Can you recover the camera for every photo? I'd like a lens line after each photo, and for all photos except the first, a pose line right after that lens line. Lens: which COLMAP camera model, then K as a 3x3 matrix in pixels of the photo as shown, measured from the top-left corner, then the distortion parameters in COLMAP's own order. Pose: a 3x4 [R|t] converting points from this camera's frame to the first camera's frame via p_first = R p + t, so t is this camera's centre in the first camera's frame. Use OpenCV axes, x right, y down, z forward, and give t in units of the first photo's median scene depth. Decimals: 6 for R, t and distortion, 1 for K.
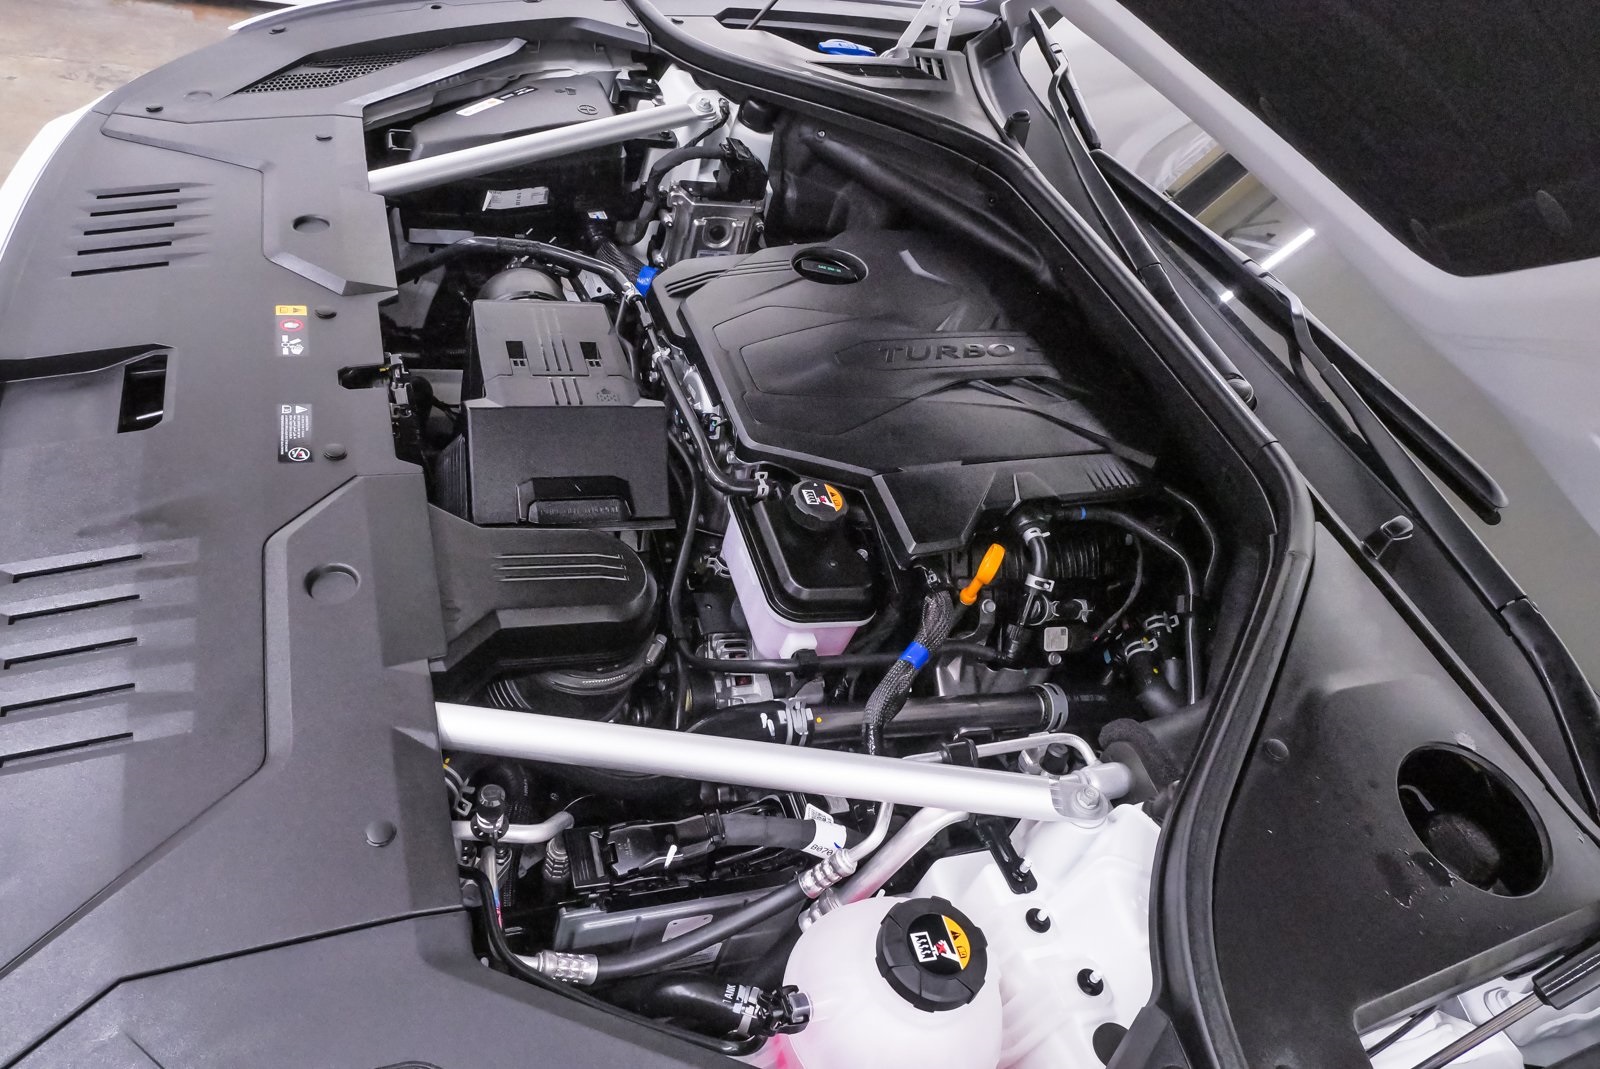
lens RADIAL K [[1193.0, 0, 800.0], [0, 1193.0, 534.5], [0, 0, 1]] dist [-0.057809, 0.037489]
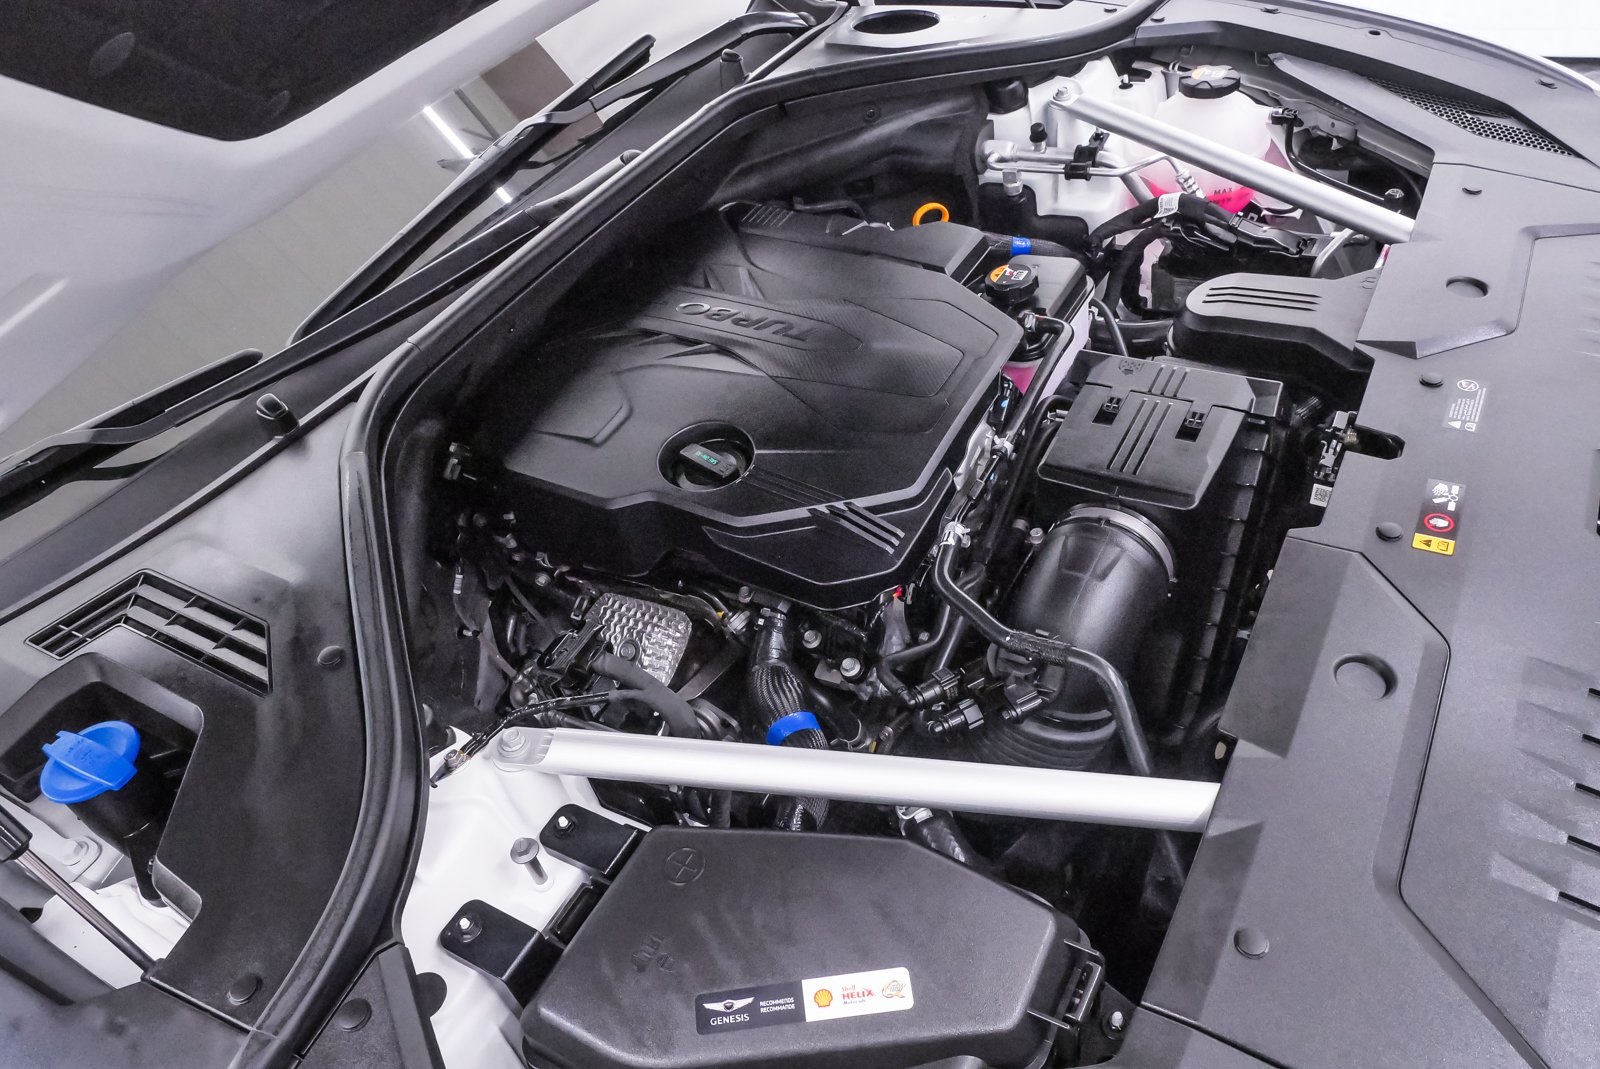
lens RADIAL K [[1193.0, 0, 800.0], [0, 1193.0, 534.5], [0, 0, 1]] dist [-0.057809, 0.037489]
pose [[-0.687042, -0.565780, 0.455923, -0.463678], [0.491092, 0.100895, 0.865245, -1.000963], [-0.535539, 0.818360, 0.208531, 0.990936]]
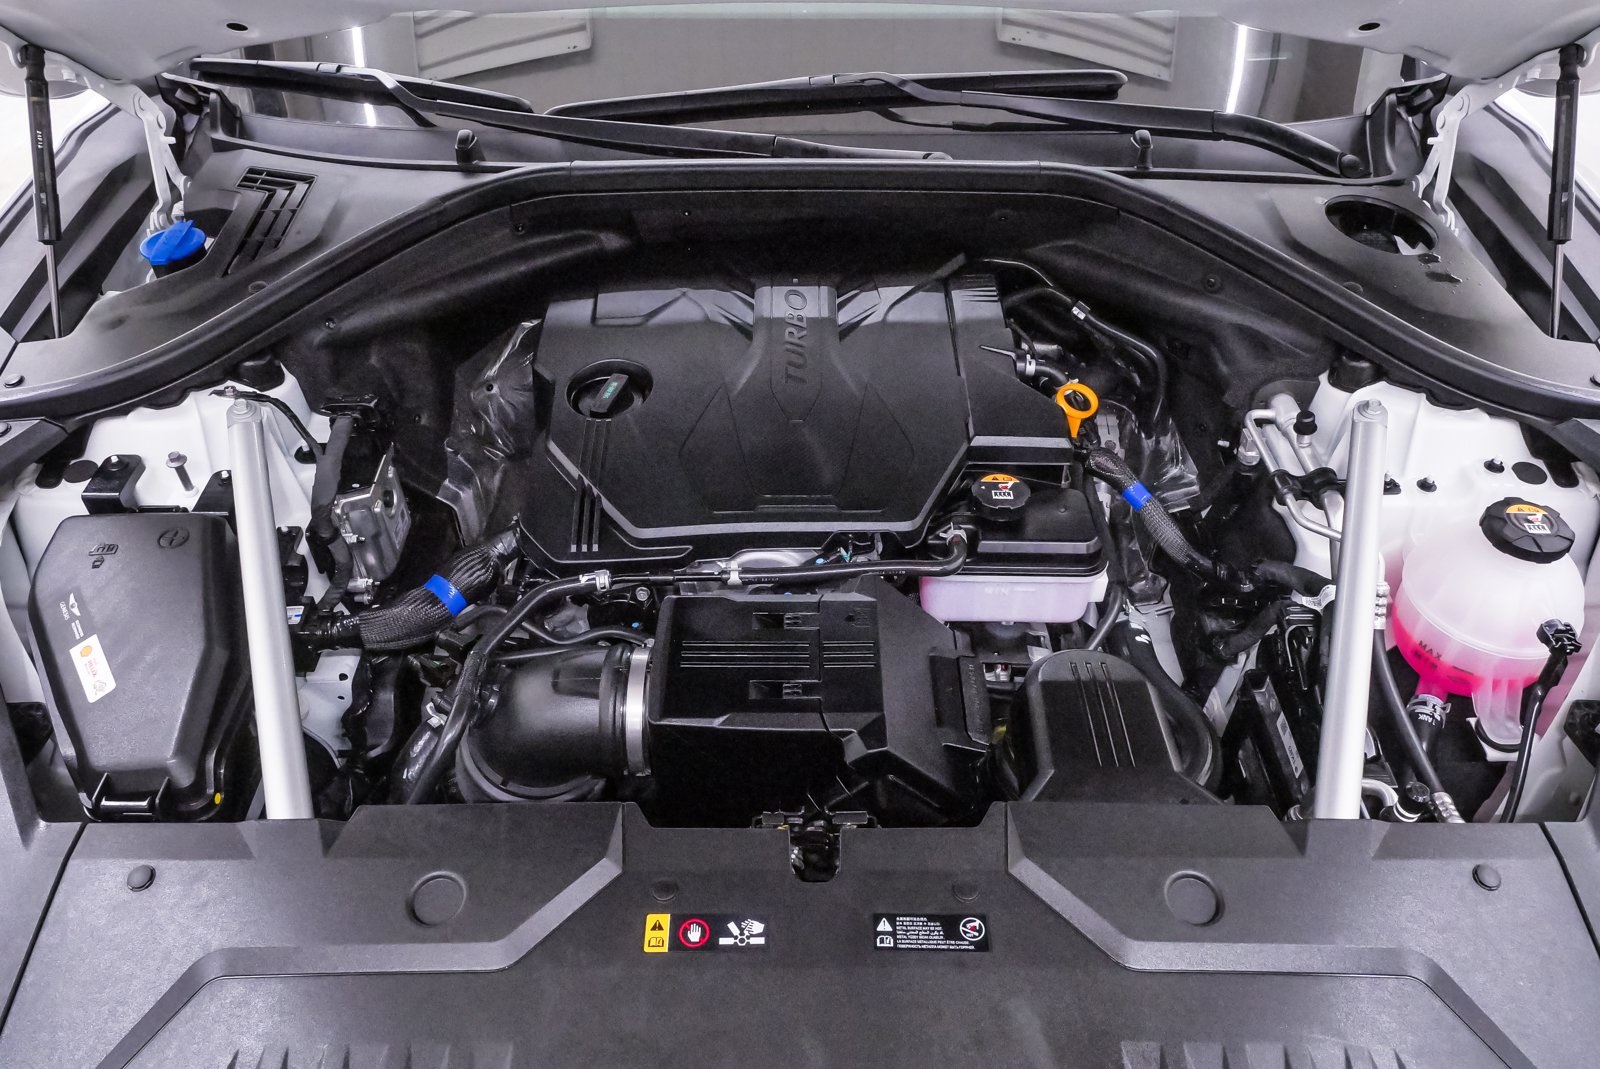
lens RADIAL K [[1193.0, 0, 800.0], [0, 1193.0, 534.5], [0, 0, 1]] dist [-0.057809, 0.037489]
pose [[0.298982, -0.804149, 0.513765, -0.541004], [0.692652, 0.553212, 0.462807, -0.550888], [-0.656386, 0.217489, 0.722395, 0.360953]]
